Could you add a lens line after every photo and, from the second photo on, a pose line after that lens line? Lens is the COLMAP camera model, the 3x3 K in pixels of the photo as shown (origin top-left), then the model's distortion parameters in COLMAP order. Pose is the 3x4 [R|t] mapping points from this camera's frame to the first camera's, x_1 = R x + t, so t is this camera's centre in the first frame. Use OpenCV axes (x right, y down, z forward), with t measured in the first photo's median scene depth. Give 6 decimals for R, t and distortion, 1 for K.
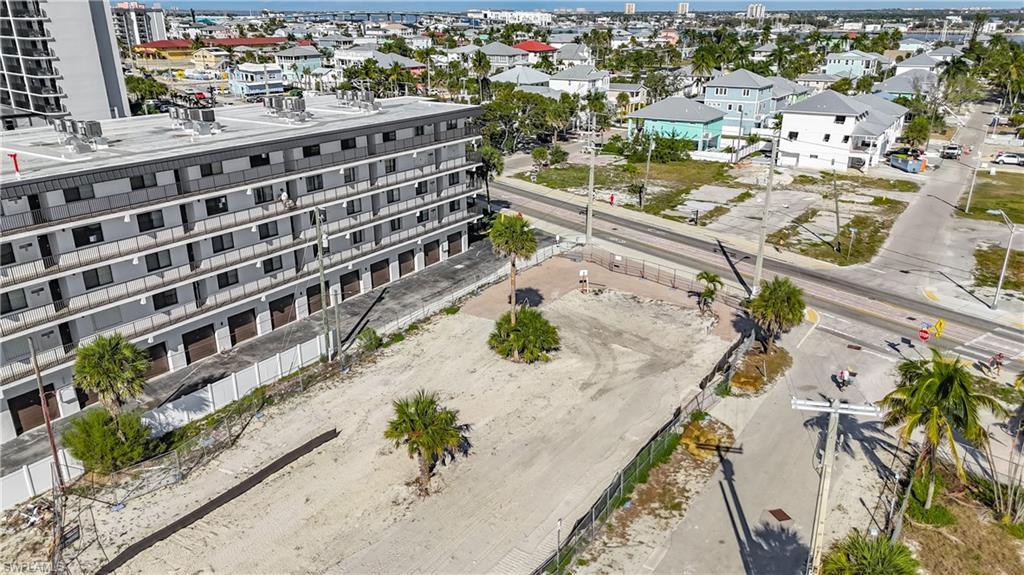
lens RADIAL K [[776.2, 0, 506.6], [0, 776.2, 305.9], [0, 0, 1]] dist [0.072196, -0.107985]
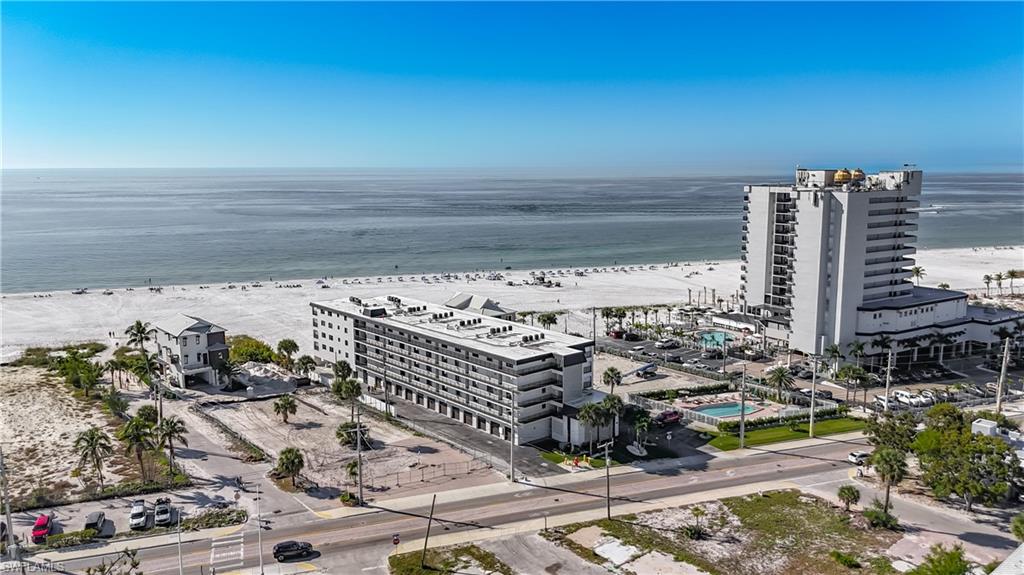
lens RADIAL K [[776.2, 0, 506.6], [0, 776.2, 305.9], [0, 0, 1]] dist [0.072196, -0.107985]
pose [[-0.300914, 0.174449, -0.937560, 1.841669], [-0.323755, 0.906051, 0.272497, -1.000549], [0.897013, 0.385538, -0.216165, 1.649064]]
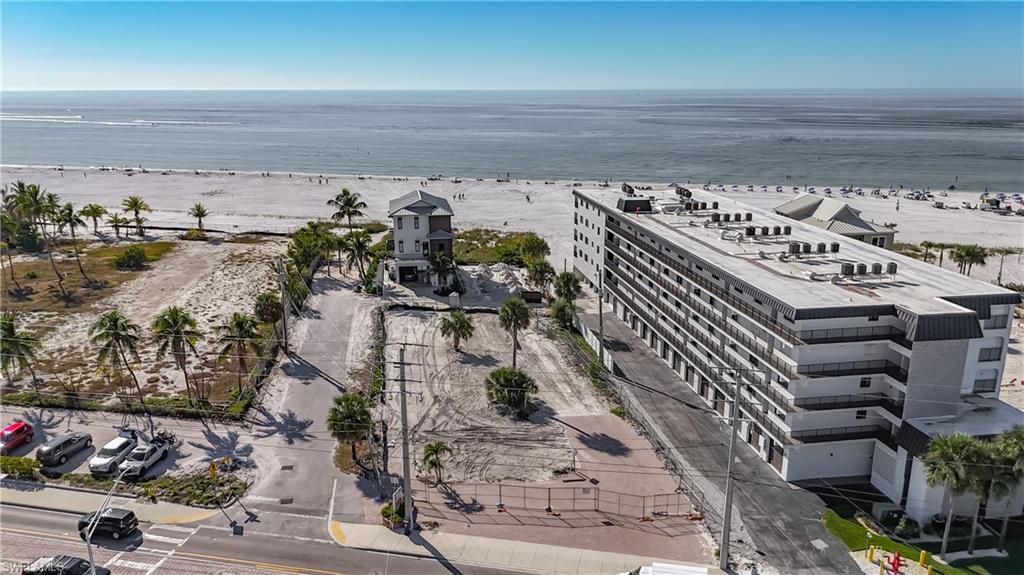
lens RADIAL K [[776.2, 0, 506.6], [0, 776.2, 305.9], [0, 0, 1]] dist [0.072196, -0.107985]
pose [[-0.756242, 0.179087, -0.629306, 0.818402], [-0.224973, 0.831996, 0.507120, -0.731666], [0.614398, 0.525082, -0.588901, 1.628462]]
